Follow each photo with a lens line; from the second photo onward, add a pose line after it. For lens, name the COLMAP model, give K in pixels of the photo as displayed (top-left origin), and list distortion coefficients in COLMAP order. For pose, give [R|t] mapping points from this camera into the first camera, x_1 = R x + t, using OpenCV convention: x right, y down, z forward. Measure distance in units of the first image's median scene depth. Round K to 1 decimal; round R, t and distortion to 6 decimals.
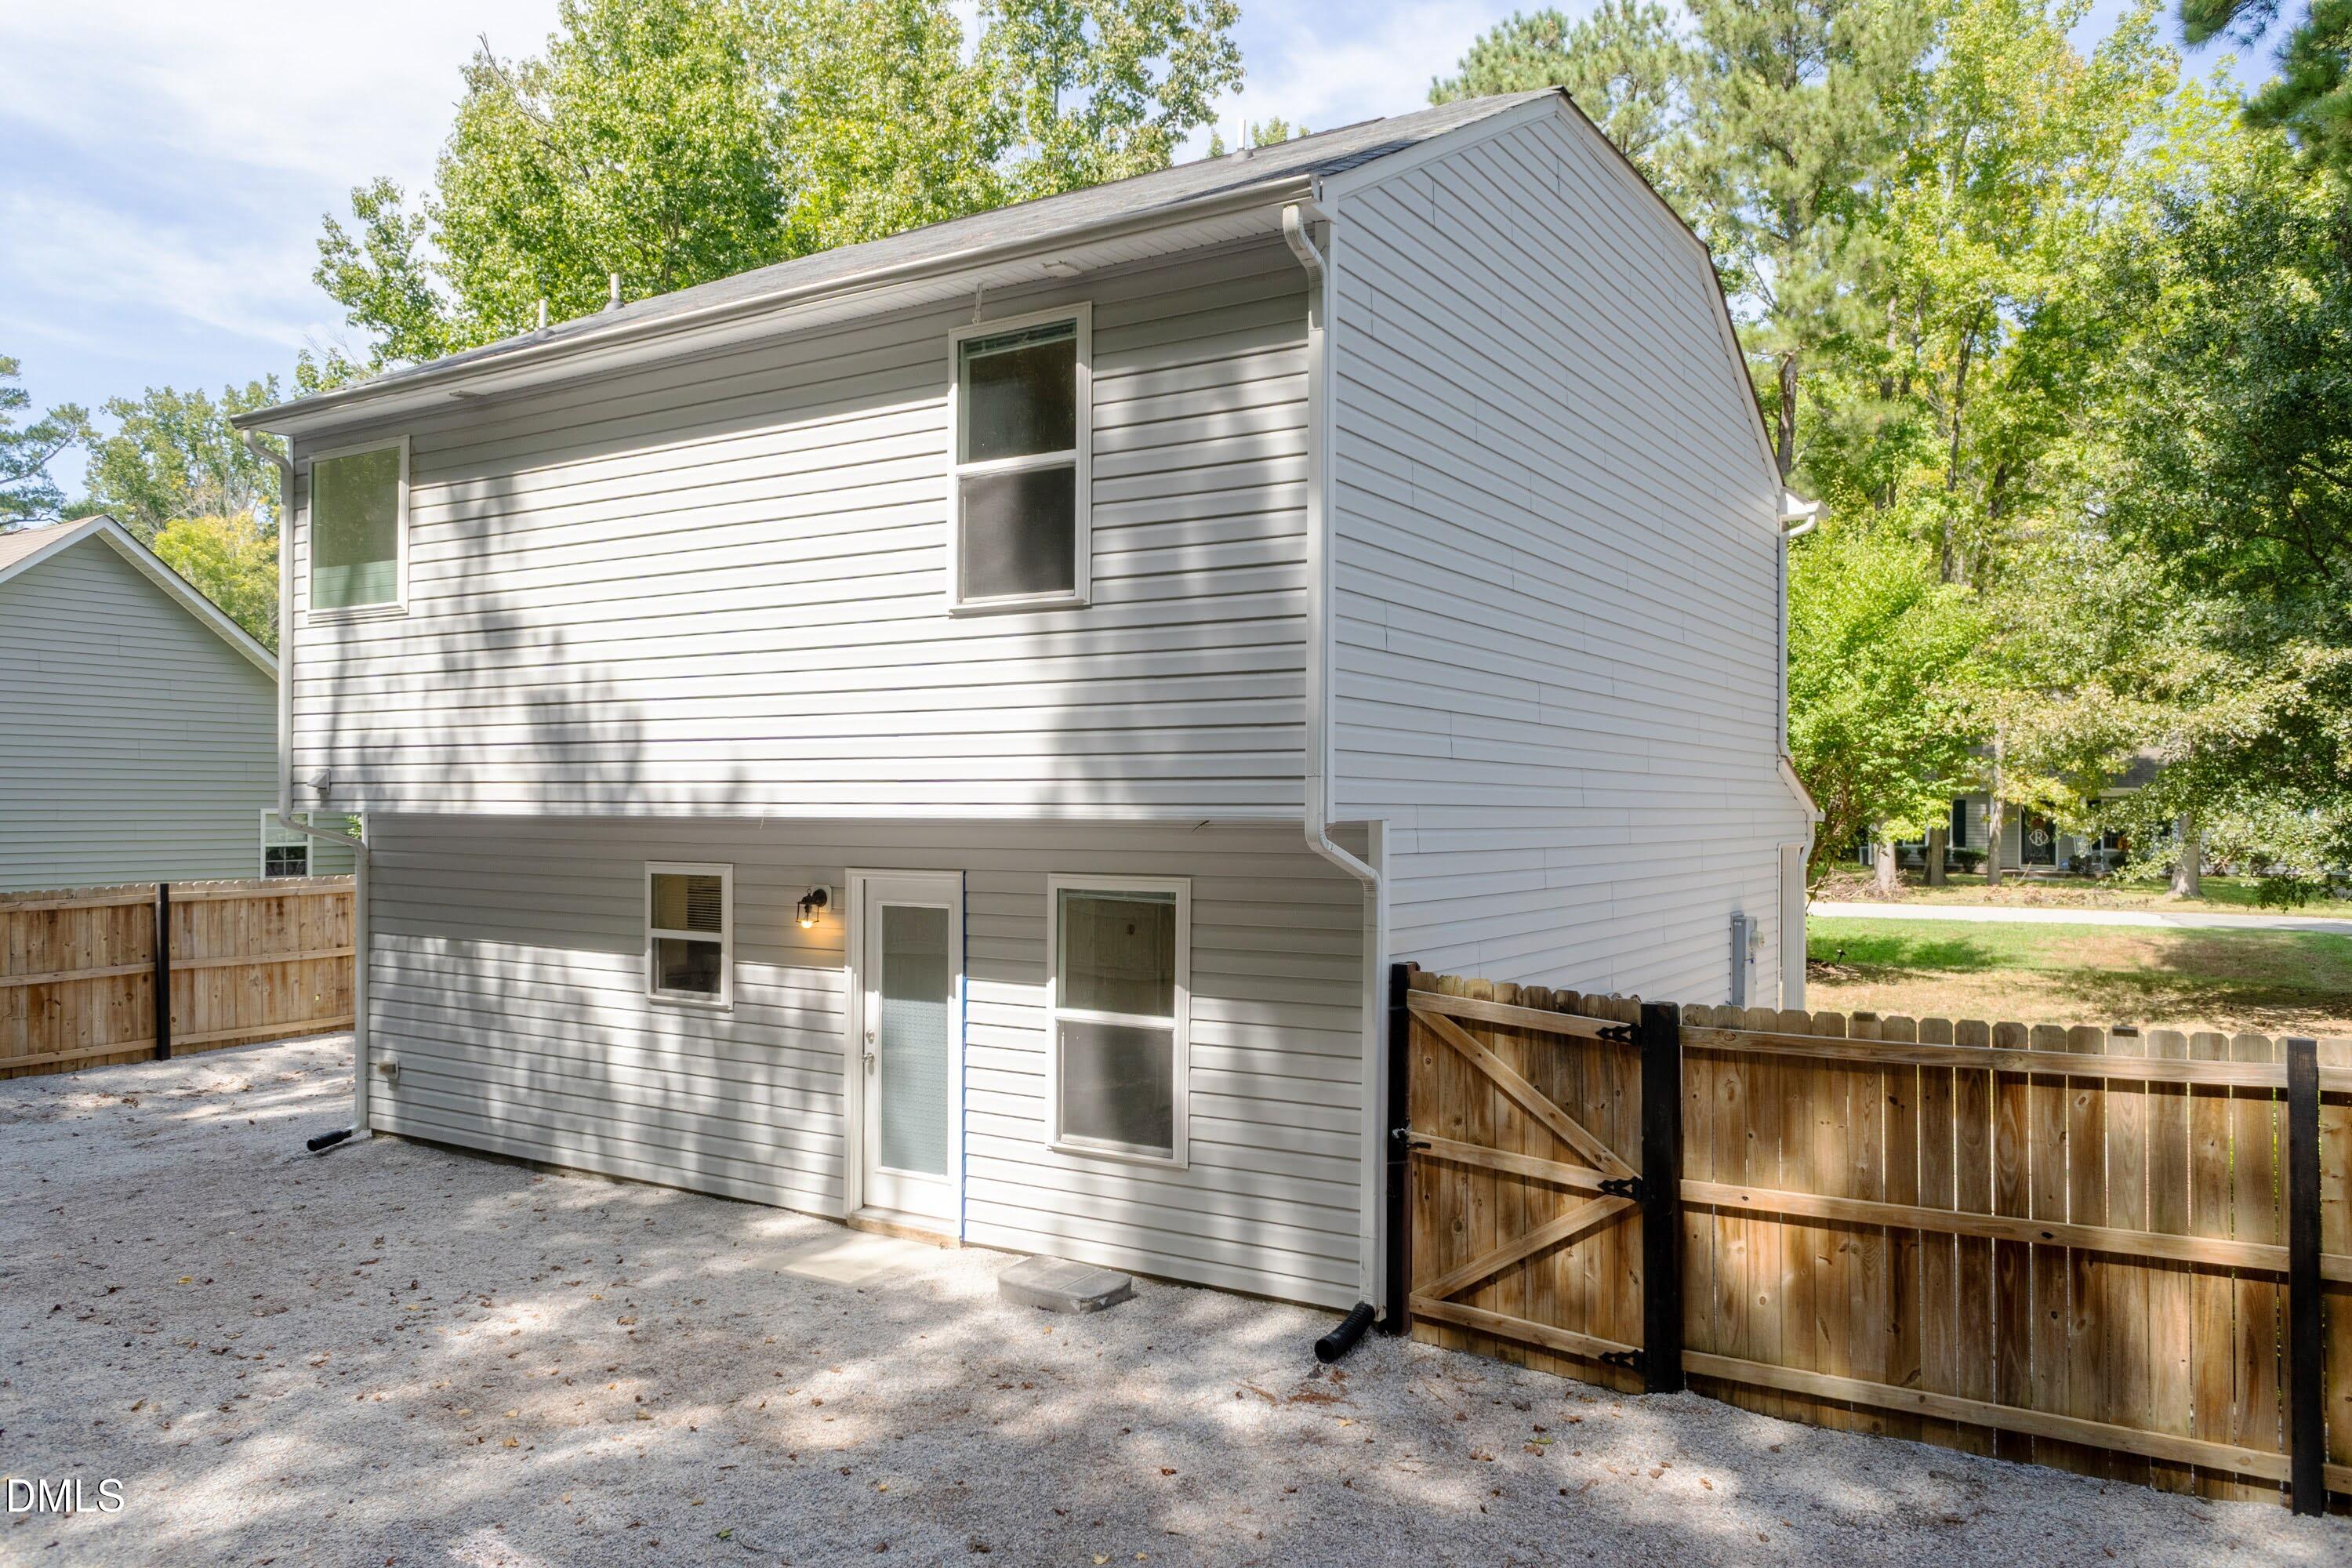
lens RADIAL K [[1653.1, 0, 1176.0], [0, 1653.1, 784.0], [0, 0, 1]] dist [-0.003140, 0.001068]
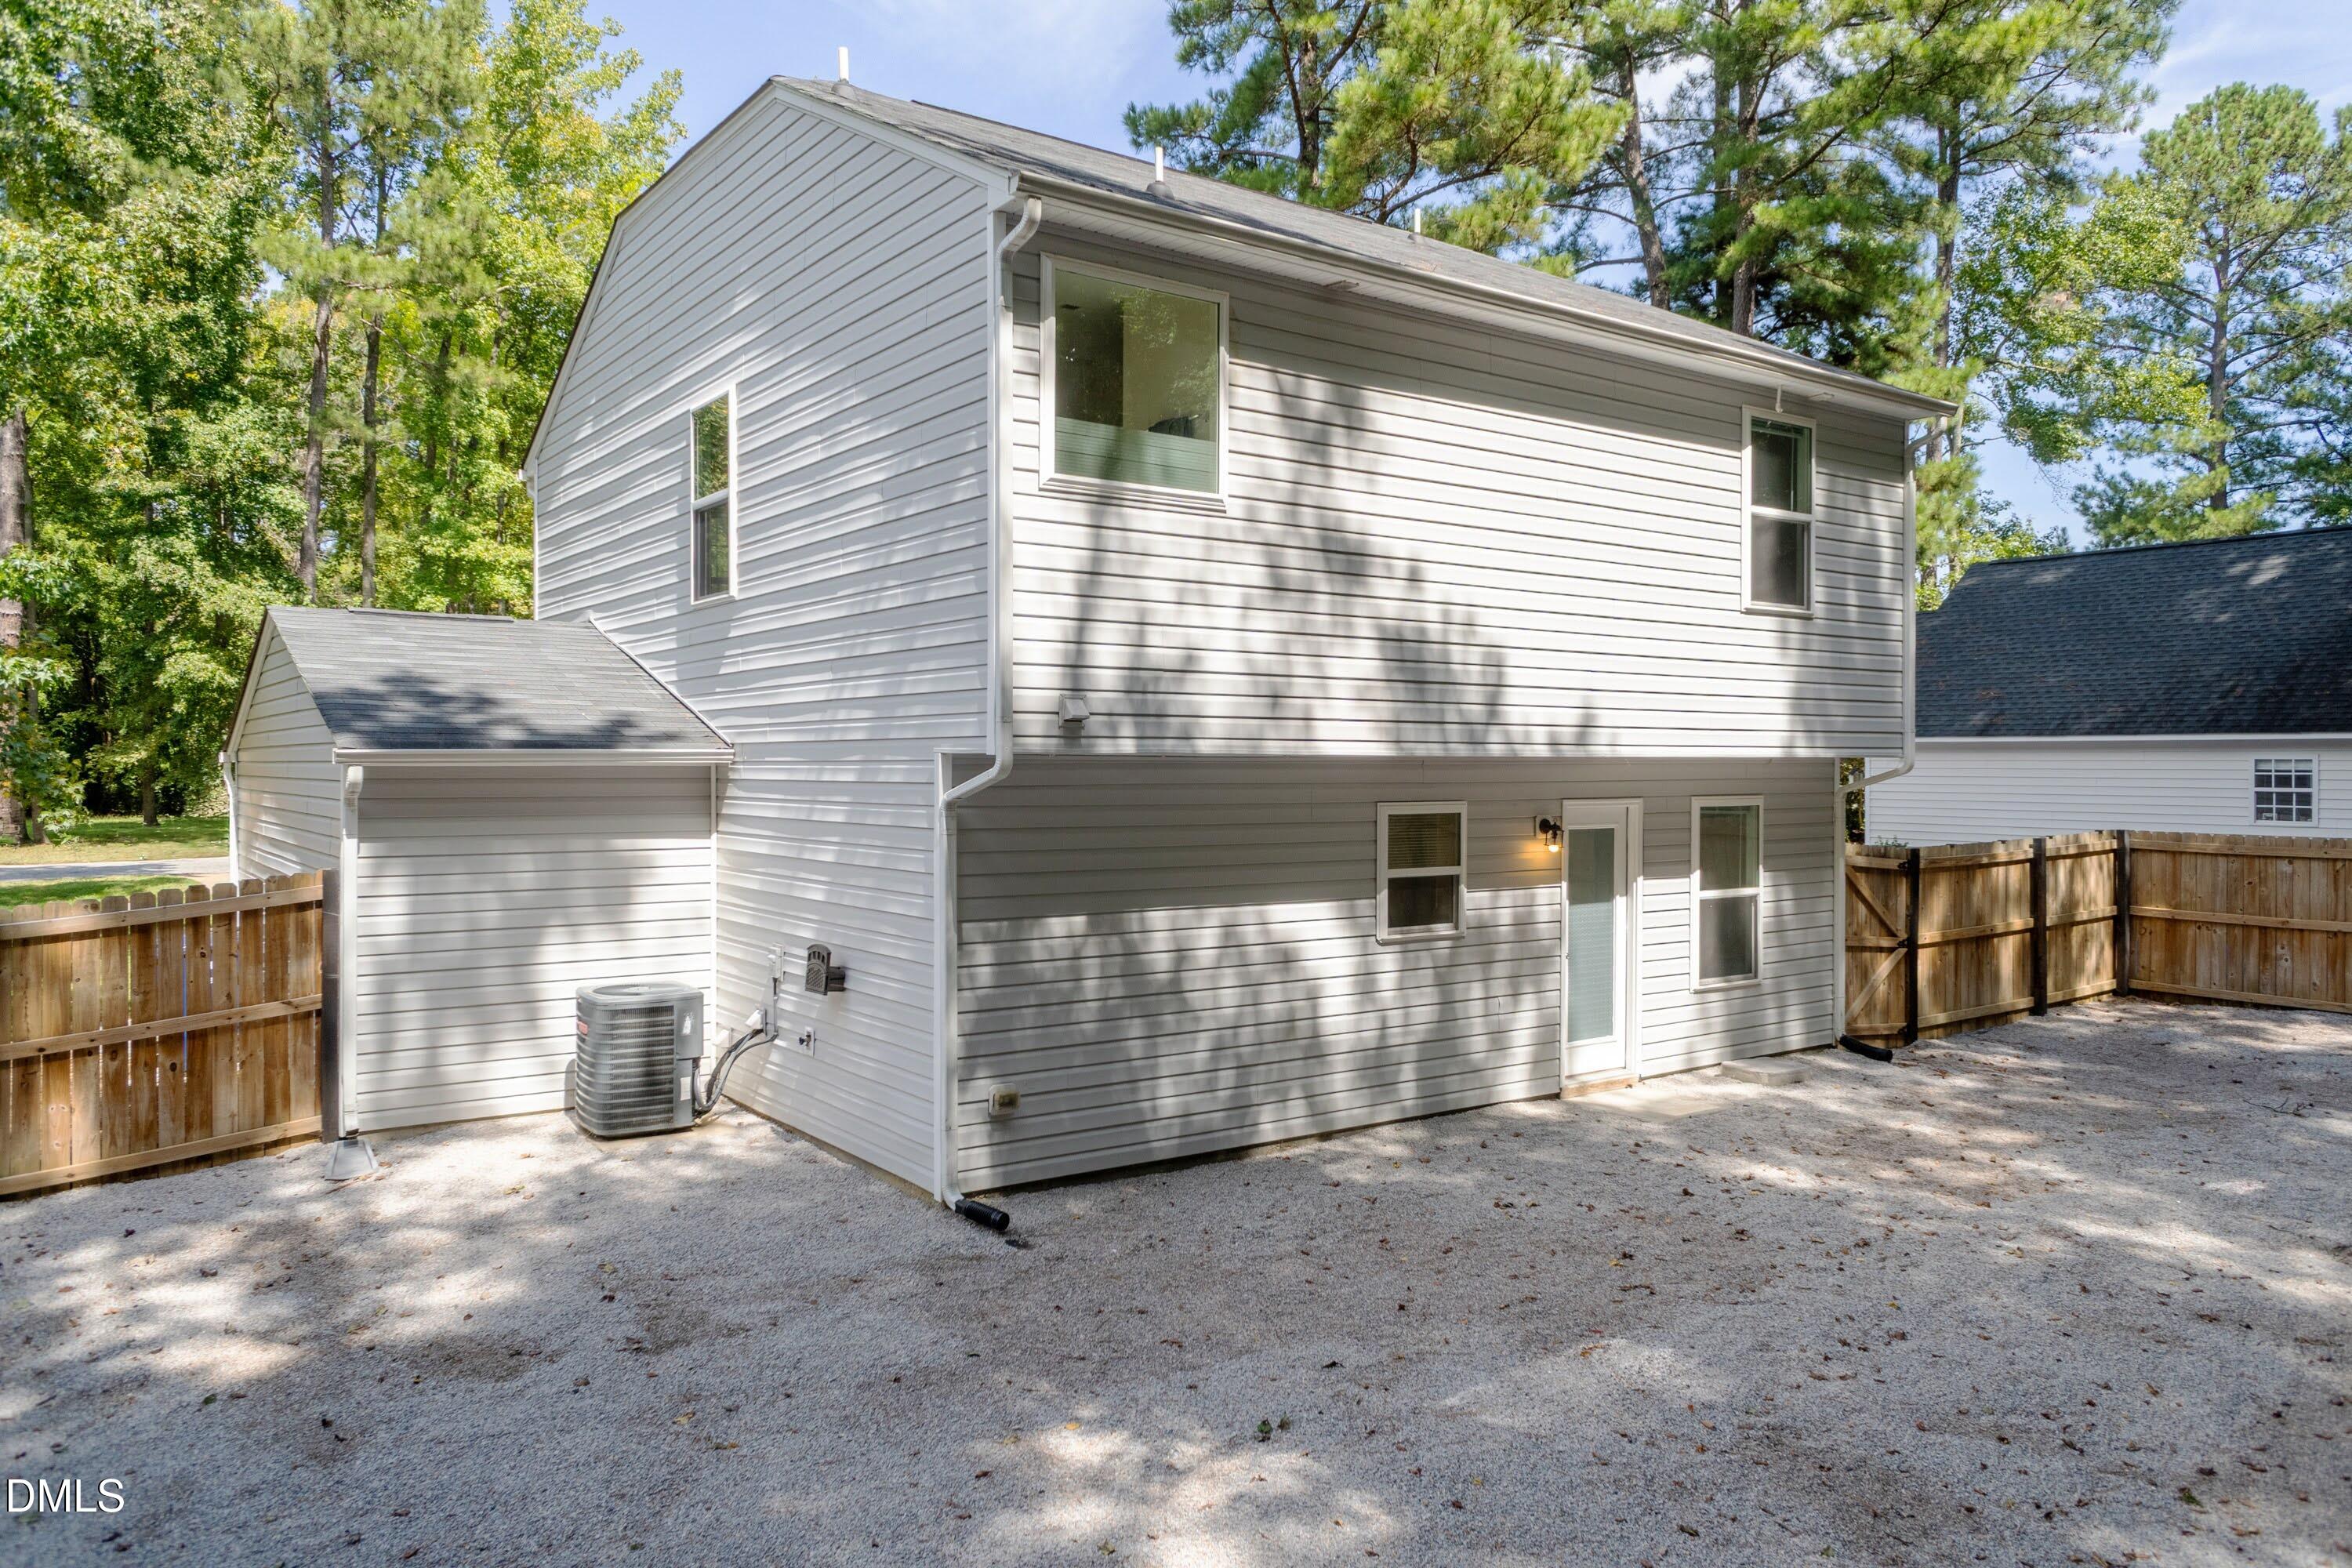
lens RADIAL K [[1618.4, 0, 1176.3], [0, 1618.4, 771.0], [0, 0, 1]] dist [-0.001344, -0.000223]
pose [[0.373103, -0.006791, 0.927765, -1.295426], [-0.010998, 0.999871, 0.011741, 0.017887], [-0.927725, -0.014584, 0.372980, 0.764003]]
